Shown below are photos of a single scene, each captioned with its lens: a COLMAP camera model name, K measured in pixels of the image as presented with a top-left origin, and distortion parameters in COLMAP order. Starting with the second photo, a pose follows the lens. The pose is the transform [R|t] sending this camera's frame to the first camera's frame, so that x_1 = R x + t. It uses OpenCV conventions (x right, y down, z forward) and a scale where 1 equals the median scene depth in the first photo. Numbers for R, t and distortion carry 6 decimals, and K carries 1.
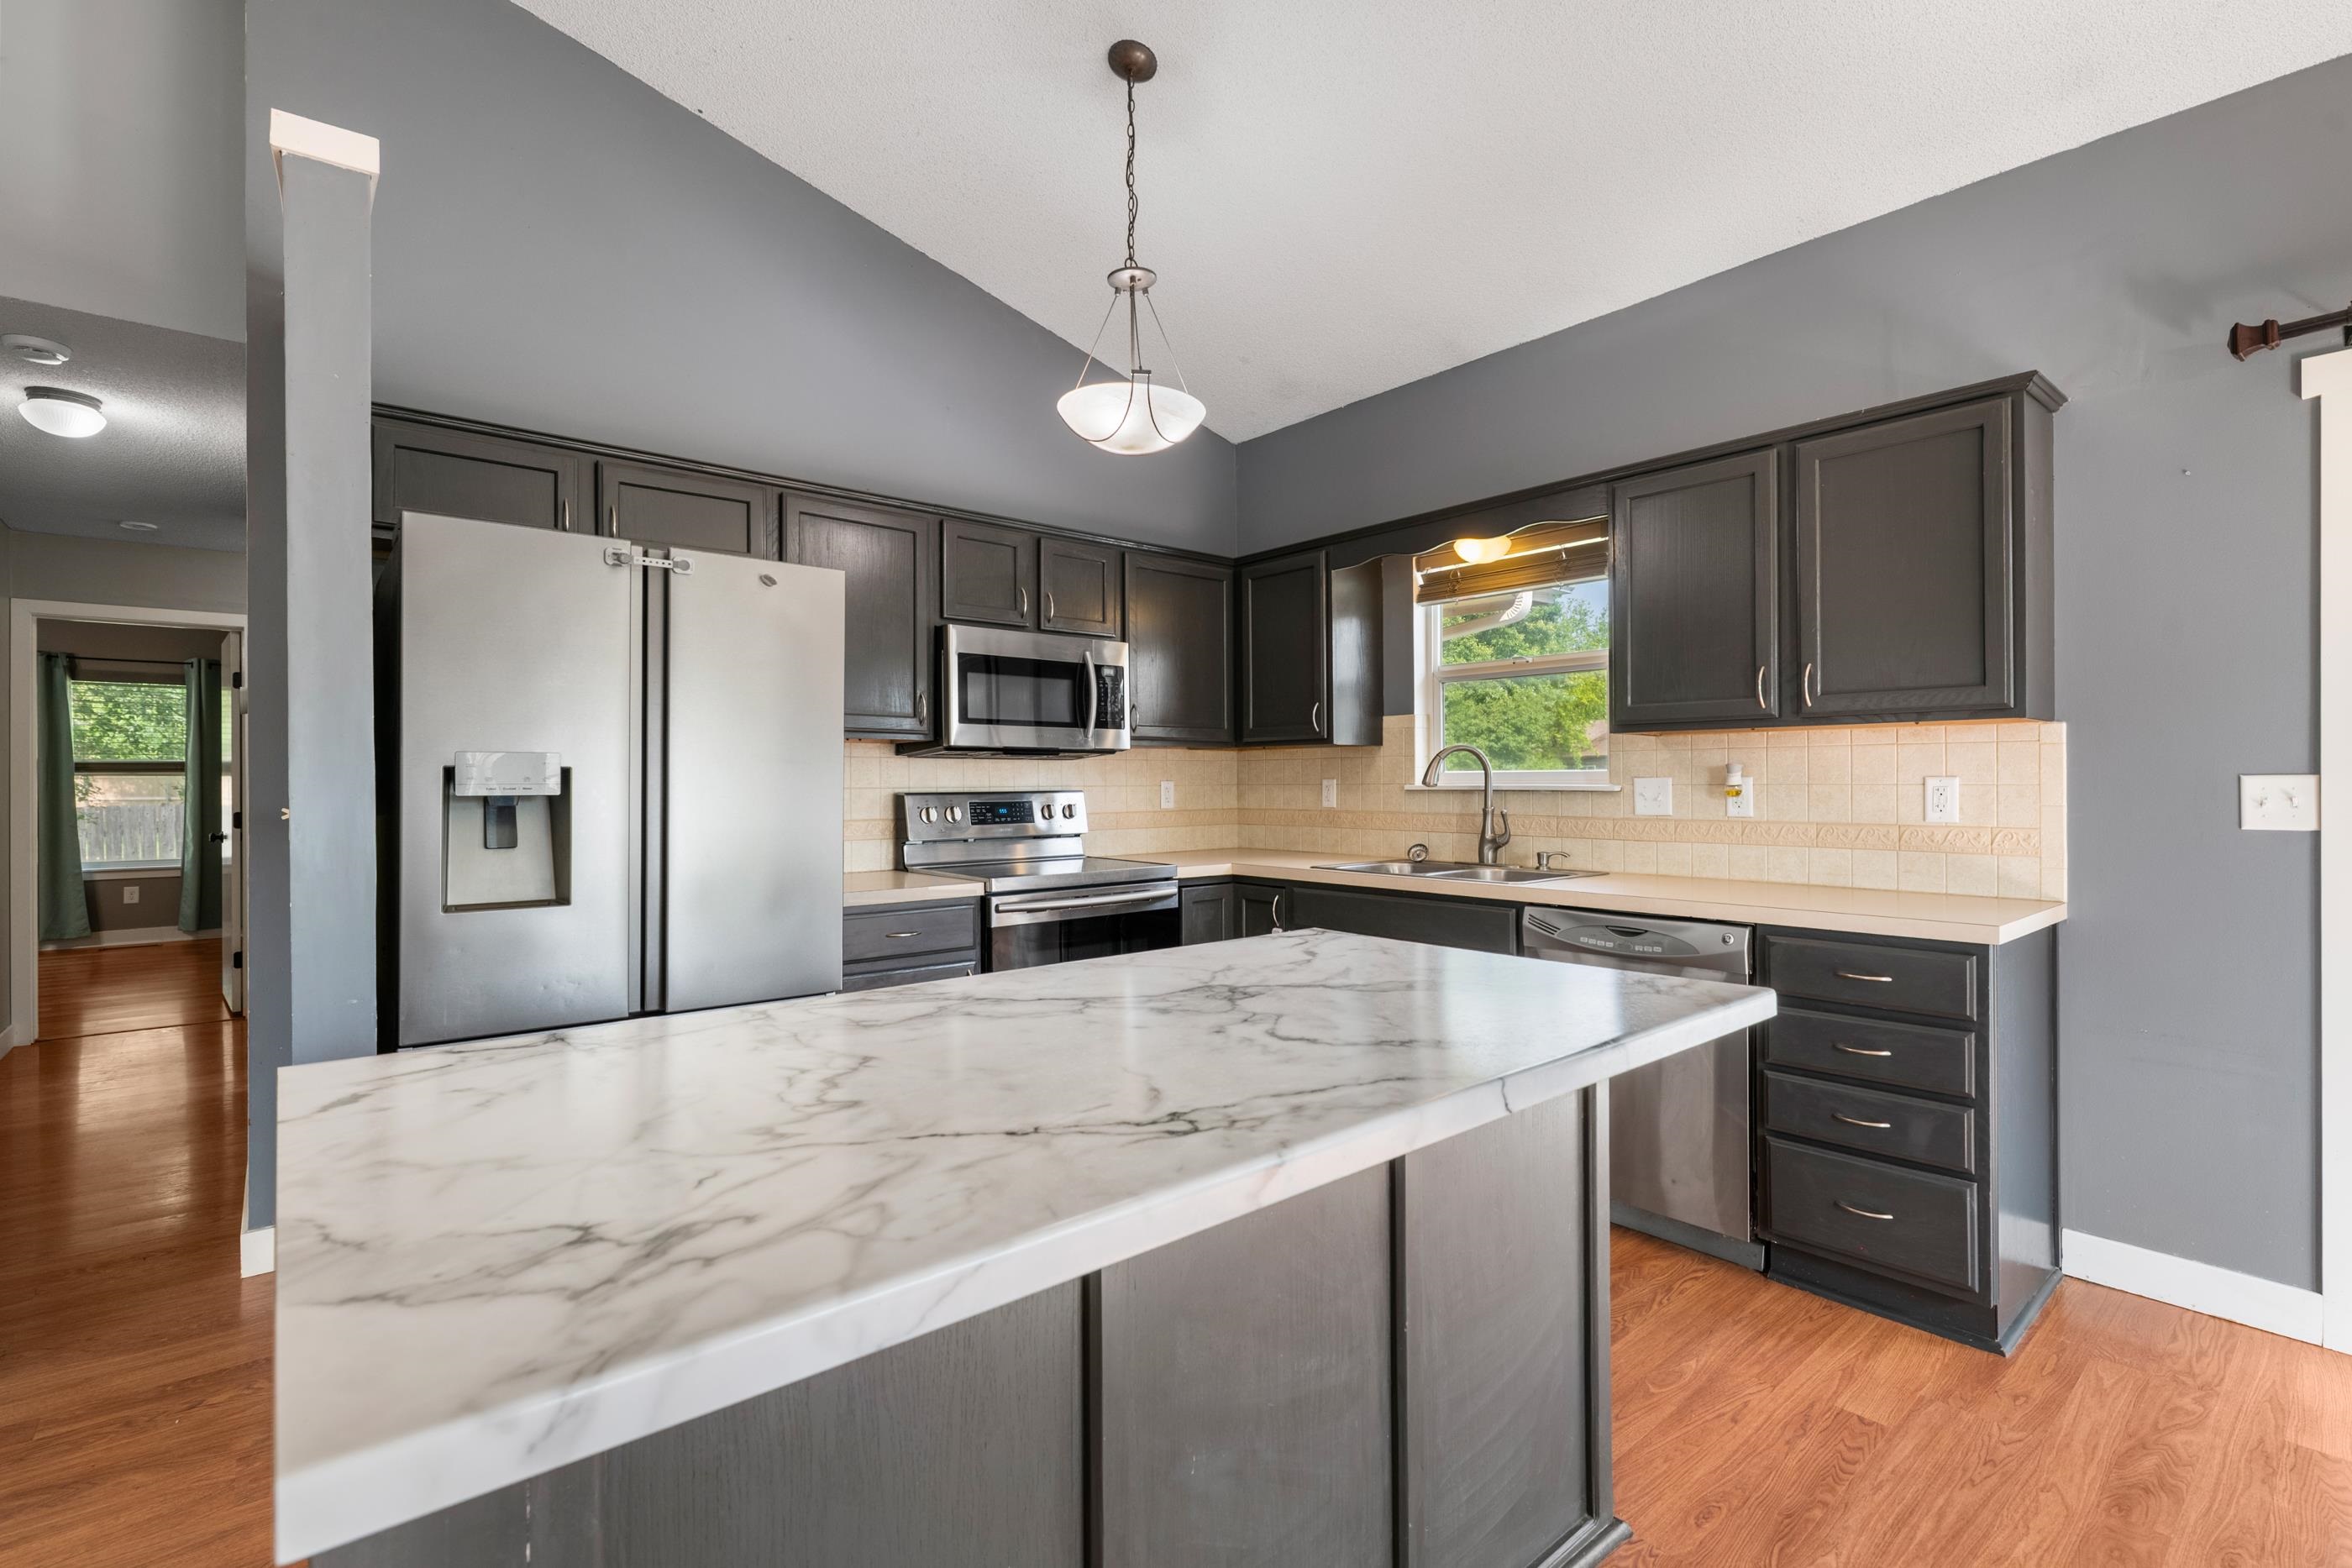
lens RADIAL K [[1060.7, 0, 1174.1], [0, 1060.7, 778.1], [0, 0, 1]] dist [-0.002082, -0.000970]
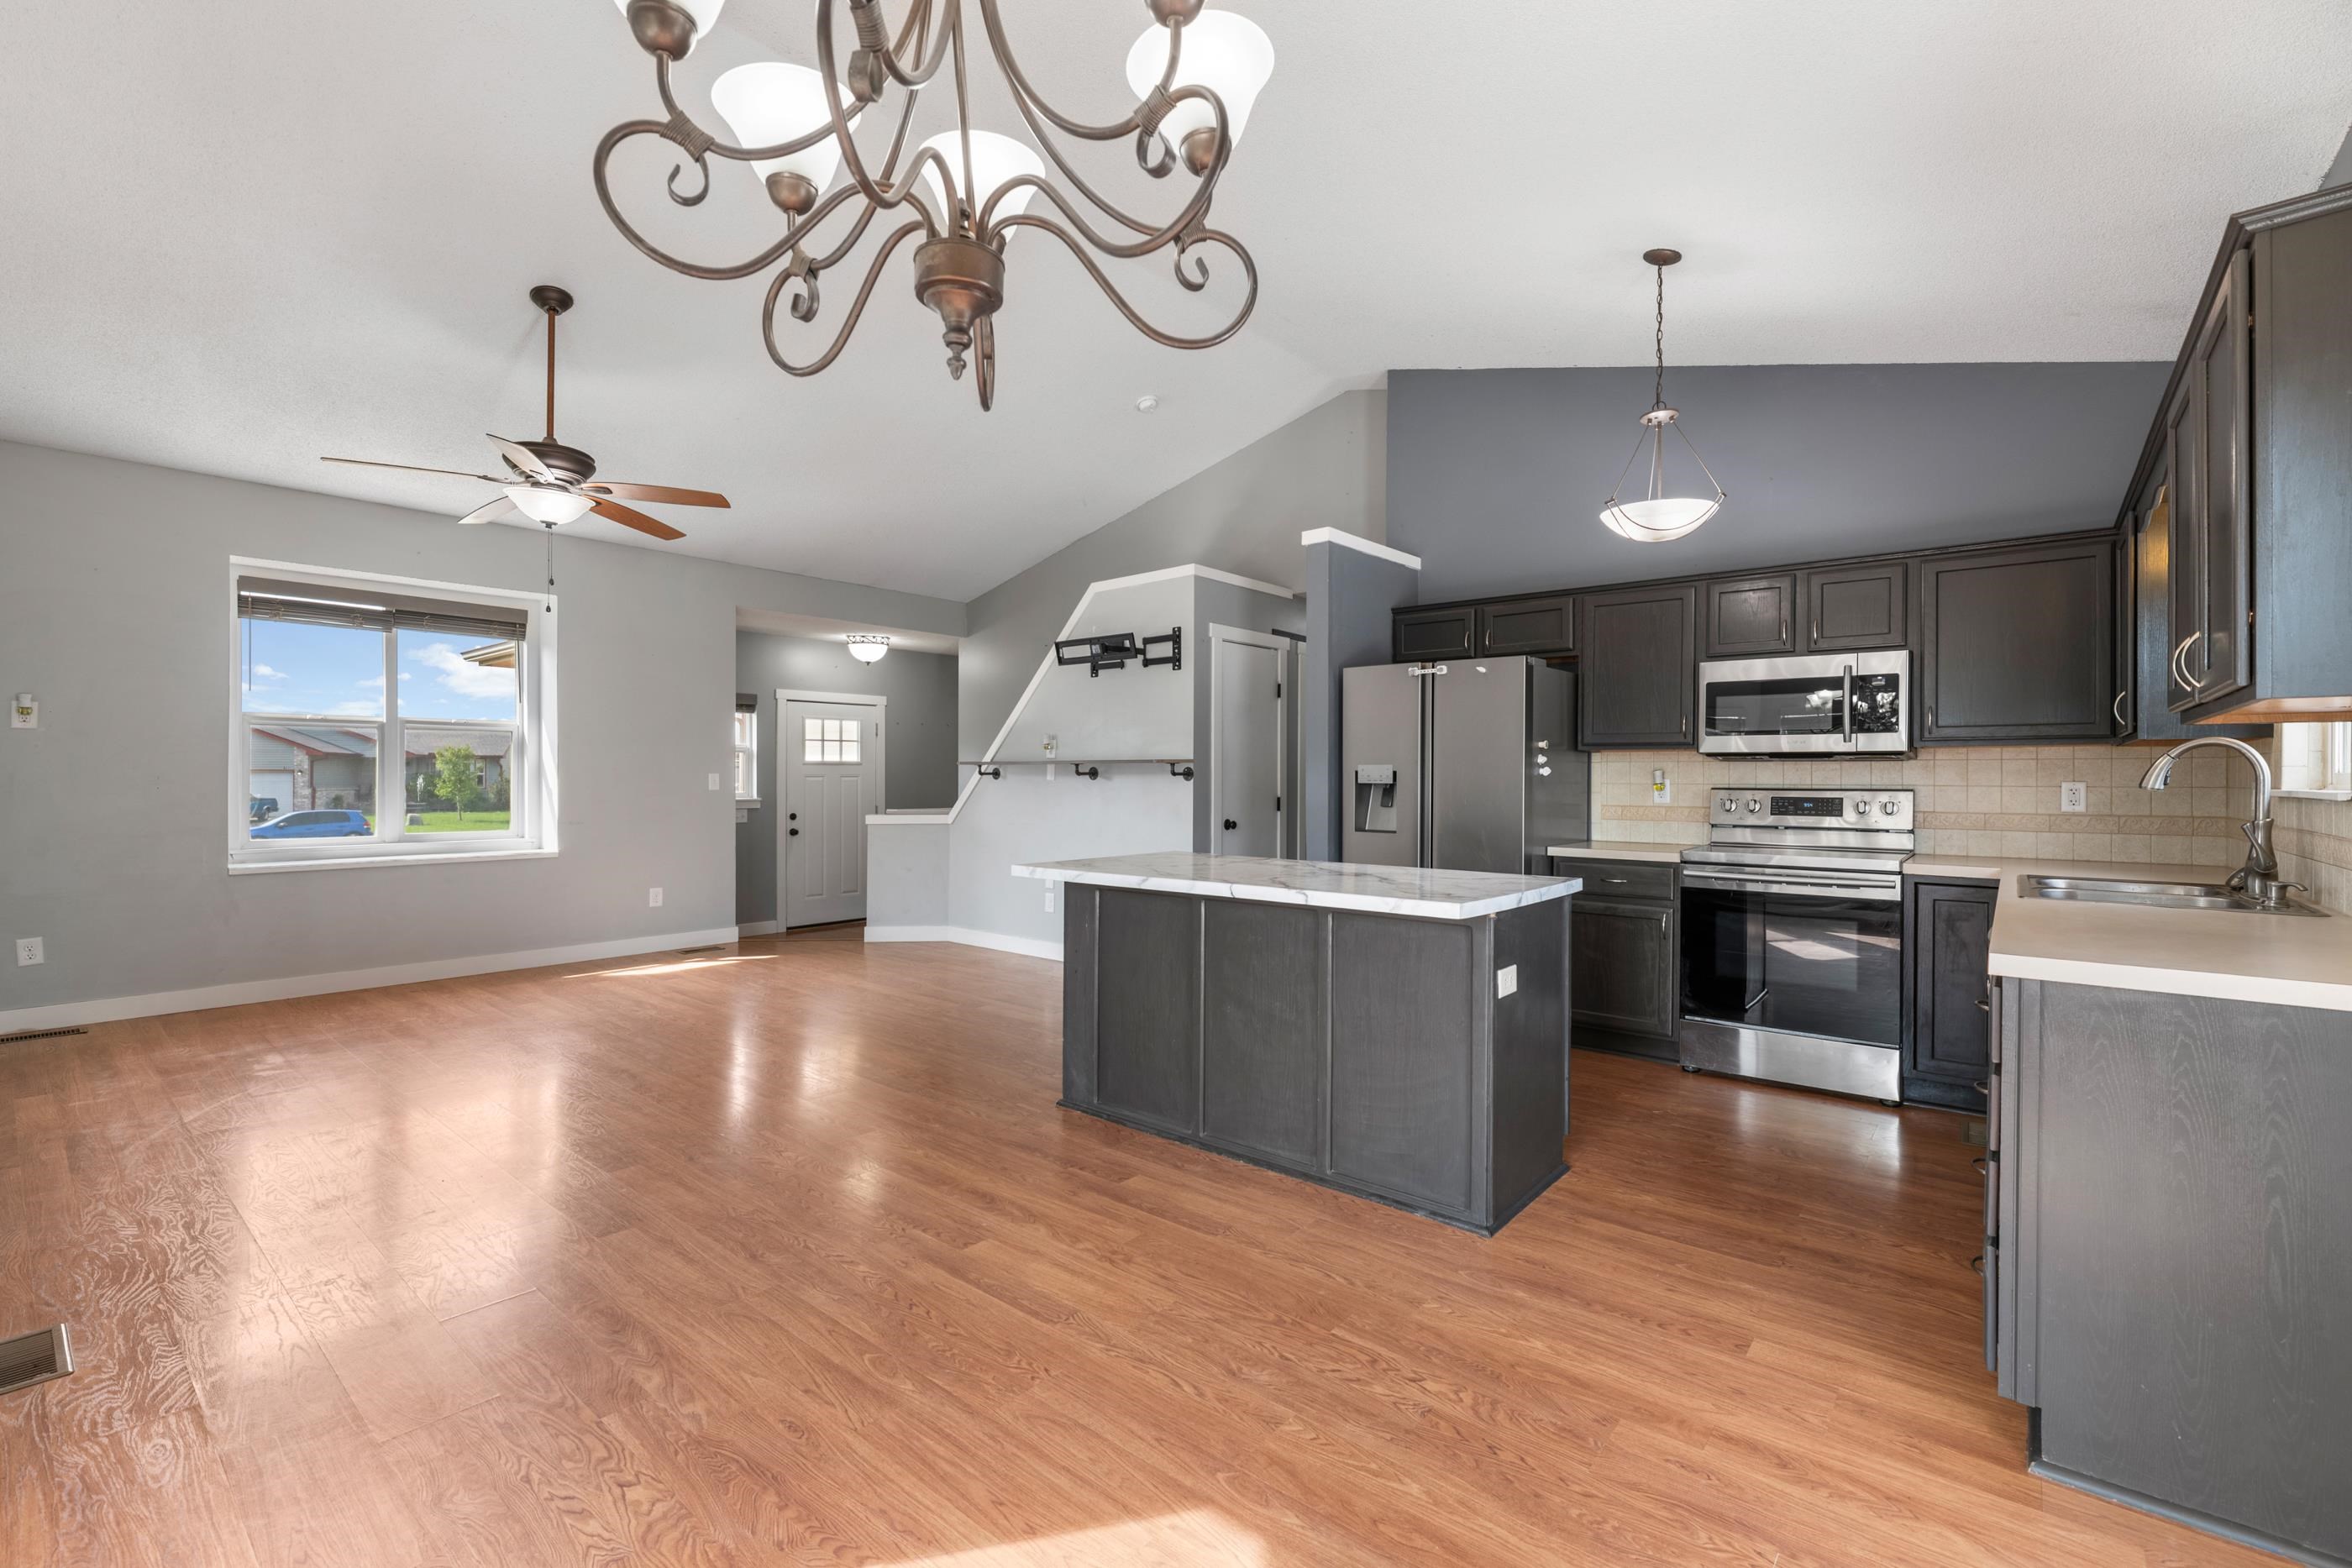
lens RADIAL K [[1011.1, 0, 1173.2], [0, 1011.1, 776.2], [0, 0, 1]] dist [-0.001189, -0.000187]
pose [[0.170244, 0.004819, -0.985390, 0.875718], [-0.002886, 0.999986, 0.004391, -0.004377], [0.985398, 0.002096, 0.170255, 0.115076]]
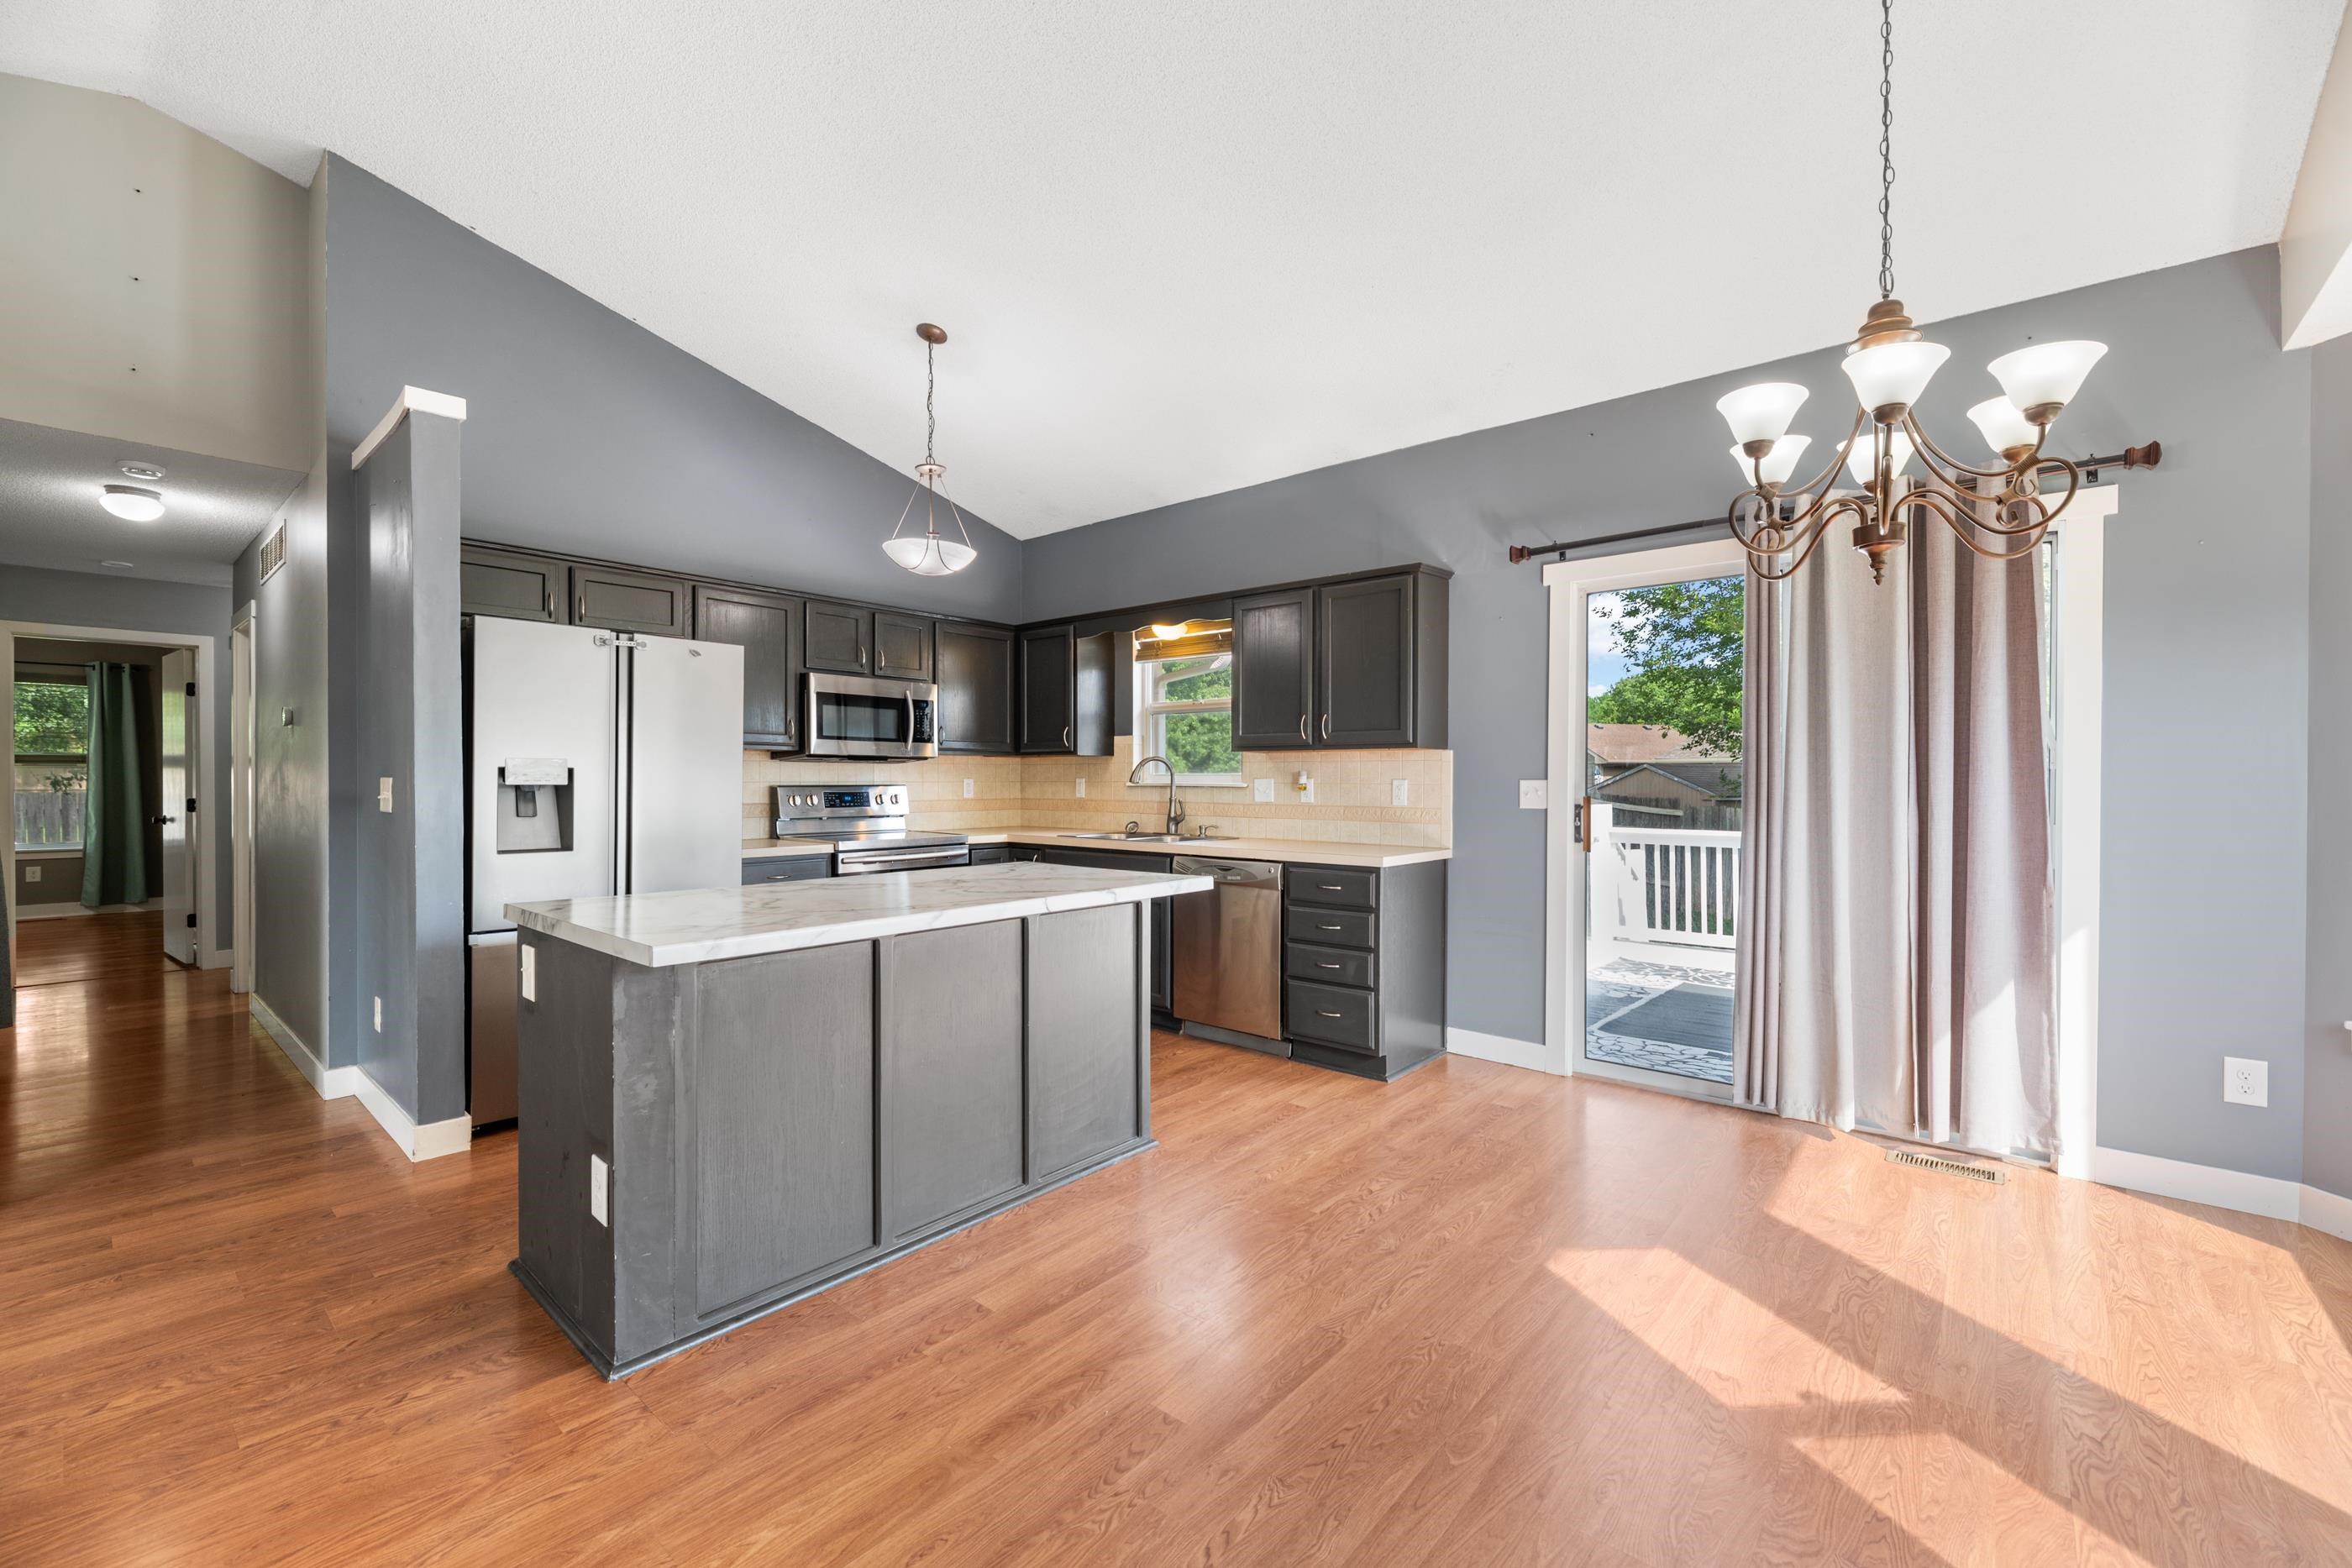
lens RADIAL K [[960.6, 0, 1172.4], [0, 960.6, 786.5], [0, 0, 1]] dist [-0.001942, -0.001180]
pose [[0.987162, 0.006193, 0.159605, 0.071422], [-0.007903, 0.999918, 0.010084, -0.002312], [-0.159530, -0.011216, 0.987129, -0.390233]]
